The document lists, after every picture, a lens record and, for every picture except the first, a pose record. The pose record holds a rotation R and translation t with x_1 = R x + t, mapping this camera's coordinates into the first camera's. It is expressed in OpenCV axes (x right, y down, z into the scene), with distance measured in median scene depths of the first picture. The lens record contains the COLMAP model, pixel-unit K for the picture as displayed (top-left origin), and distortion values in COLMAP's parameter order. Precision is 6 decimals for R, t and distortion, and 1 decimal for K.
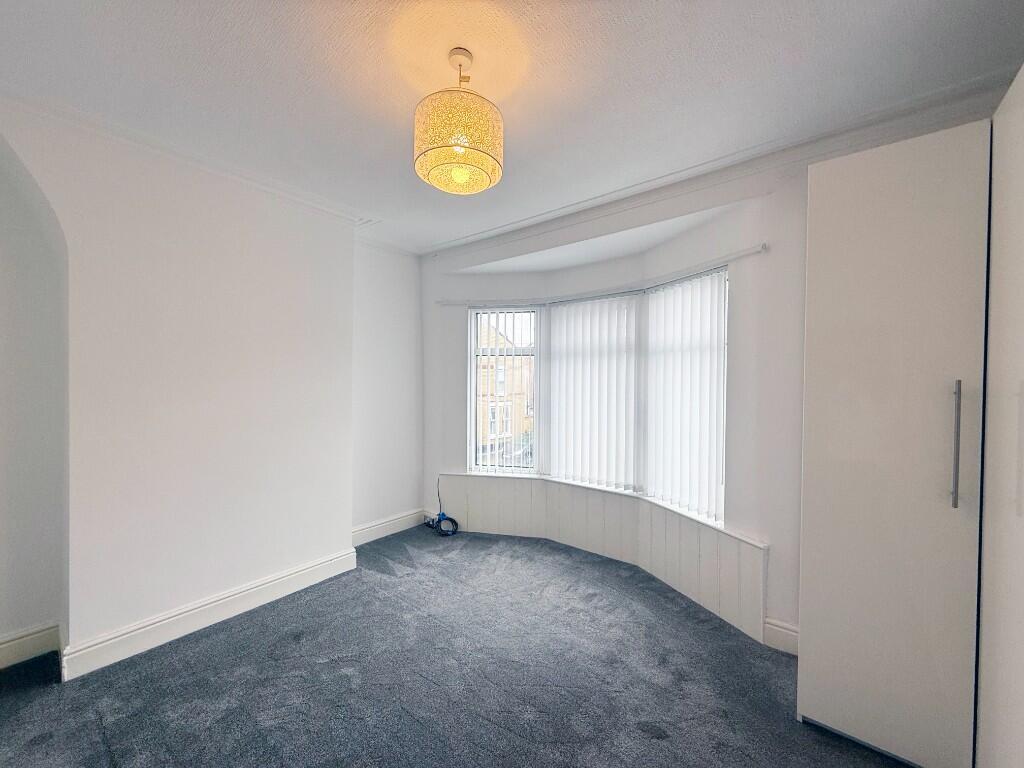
lens RADIAL K [[405.3, 0, 508.5], [0, 405.3, 383.9], [0, 0, 1]] dist [-0.001062, 0.000122]
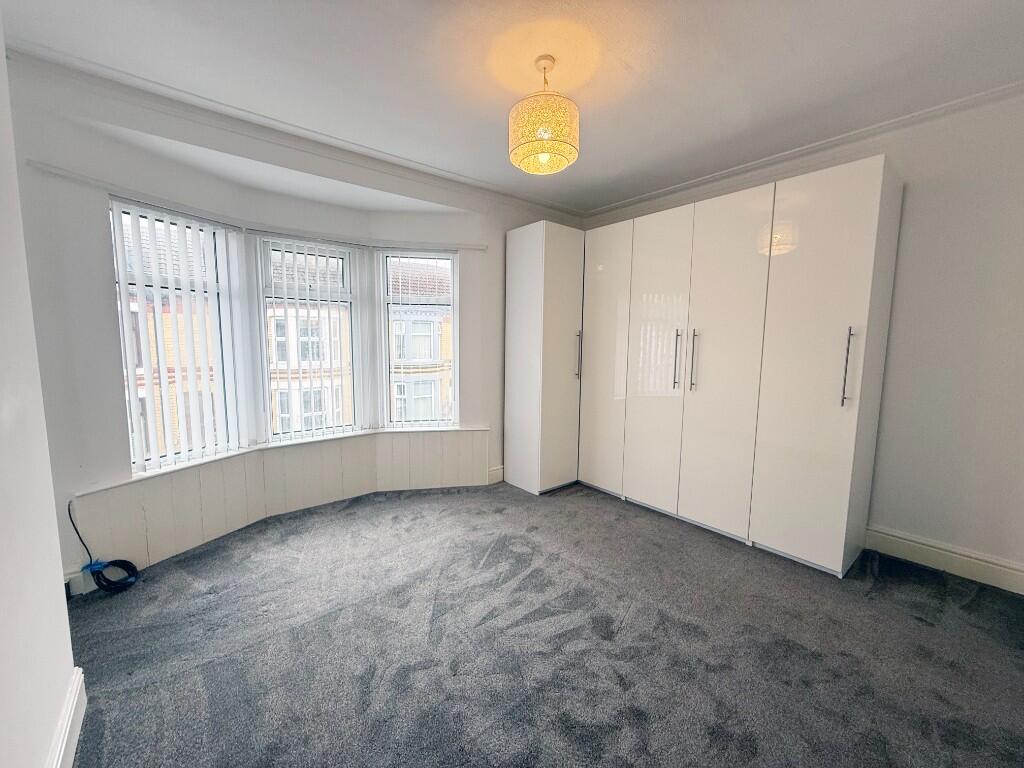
lens RADIAL K [[405.3, 0, 508.5], [0, 405.3, 383.9], [0, 0, 1]] dist [-0.001062, 0.000122]
pose [[0.208322, -0.106920, 0.972199, -0.665518], [0.007204, 0.994148, 0.107790, 0.020825], [-0.978034, -0.015451, 0.207873, 0.380446]]
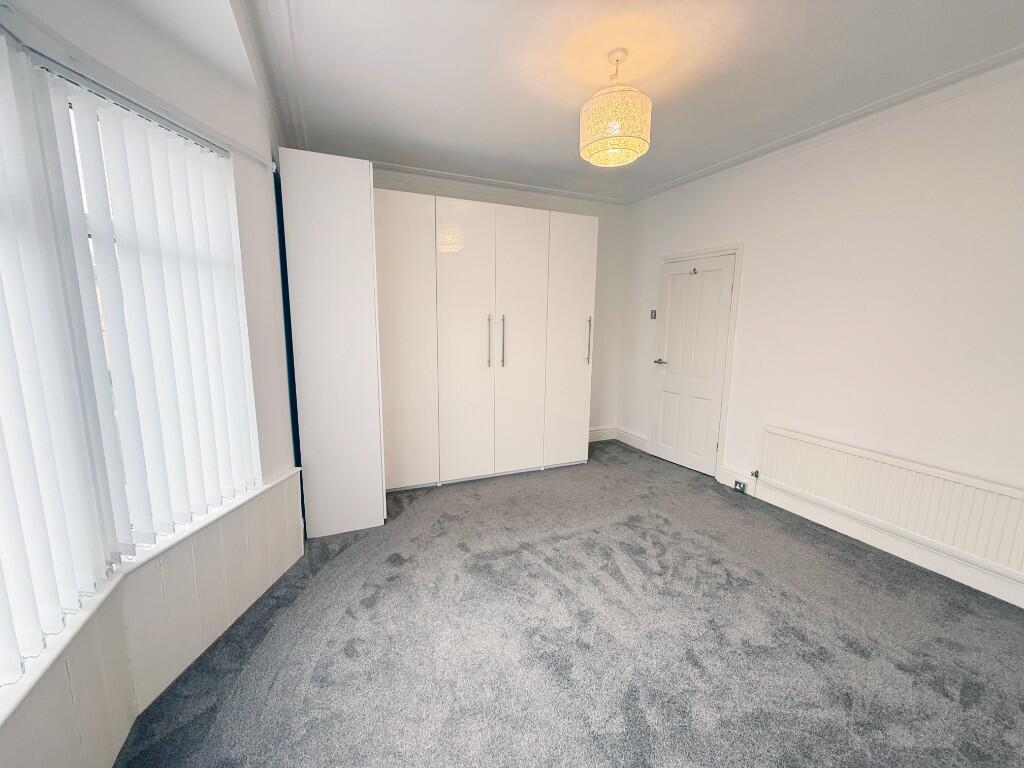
lens RADIAL K [[405.3, 0, 508.5], [0, 405.3, 383.9], [0, 0, 1]] dist [-0.001062, 0.000122]
pose [[-0.880163, -0.085754, 0.466862, -0.229501], [-0.004607, 0.985043, 0.172248, -0.004973], [-0.474650, 0.149456, -0.867393, 1.097652]]
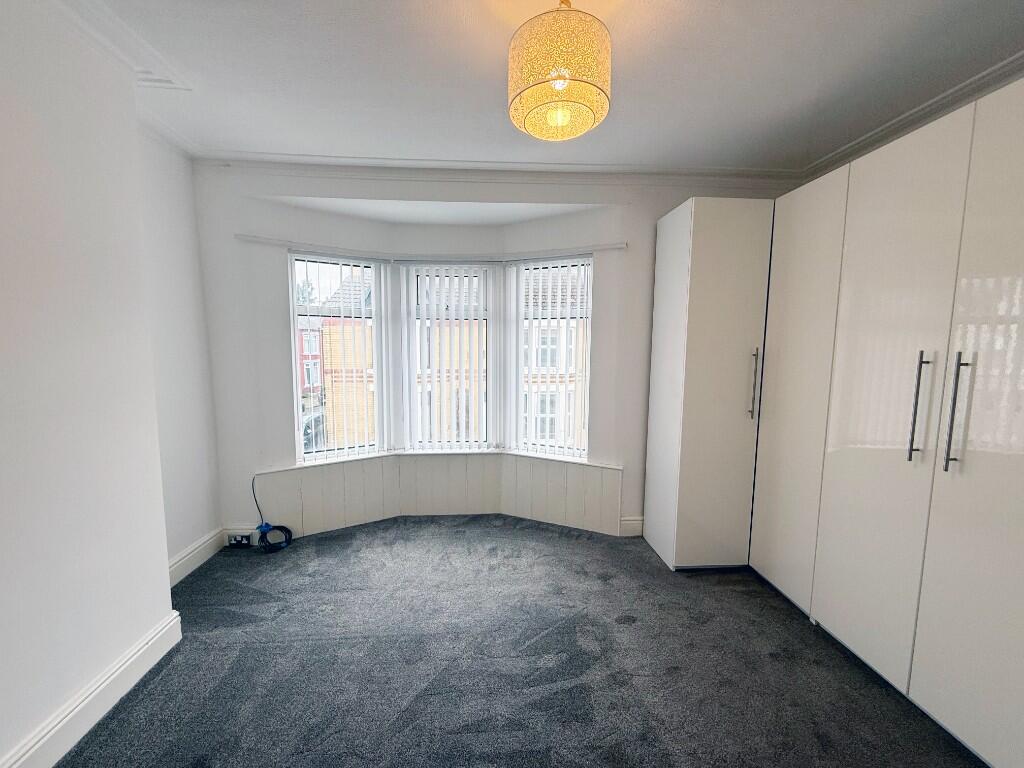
lens RADIAL K [[405.3, 0, 508.5], [0, 405.3, 383.9], [0, 0, 1]] dist [-0.001062, 0.000122]
pose [[0.734281, -0.066295, 0.675601, -0.380737], [0.006693, 0.995879, 0.090448, -0.007813], [-0.678812, -0.061892, 0.731699, 0.180886]]
